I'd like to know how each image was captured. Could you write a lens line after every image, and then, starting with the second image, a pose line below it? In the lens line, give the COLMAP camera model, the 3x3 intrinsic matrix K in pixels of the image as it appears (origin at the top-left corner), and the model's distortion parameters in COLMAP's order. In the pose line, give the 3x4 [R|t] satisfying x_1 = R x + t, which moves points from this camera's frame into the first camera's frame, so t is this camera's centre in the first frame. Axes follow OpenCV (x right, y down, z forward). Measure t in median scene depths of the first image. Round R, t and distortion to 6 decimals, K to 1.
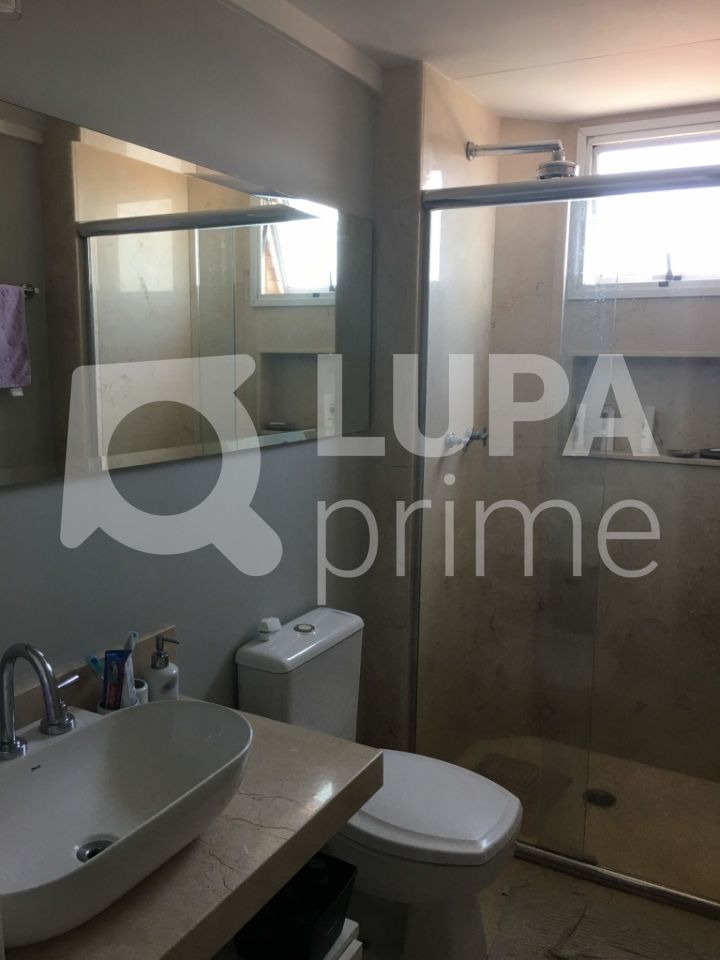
lens RADIAL K [[822.2, 0, 360.0], [0, 822.2, 480.0], [0, 0, 1]] dist [0.071486, -0.109411]
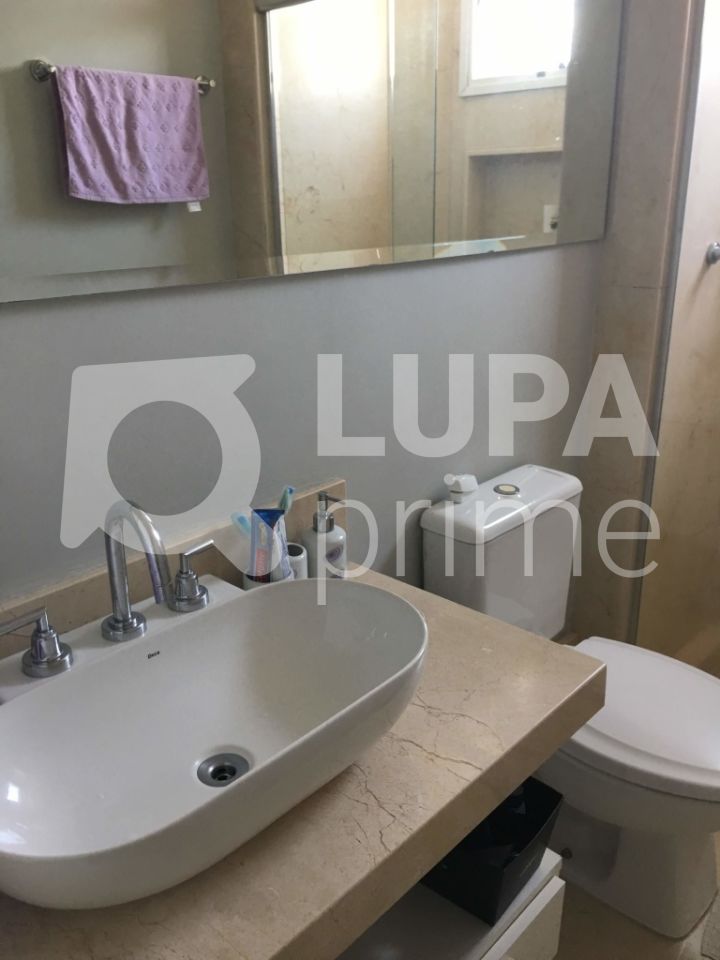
lens RADIAL K [[822.2, 0, 360.0], [0, 822.2, 480.0], [0, 0, 1]] dist [0.071486, -0.109411]
pose [[0.968678, 0.054132, -0.242349, -0.014373], [-0.008300, 0.982463, 0.186274, 0.026812], [0.248182, -0.178429, 0.952139, 0.248264]]
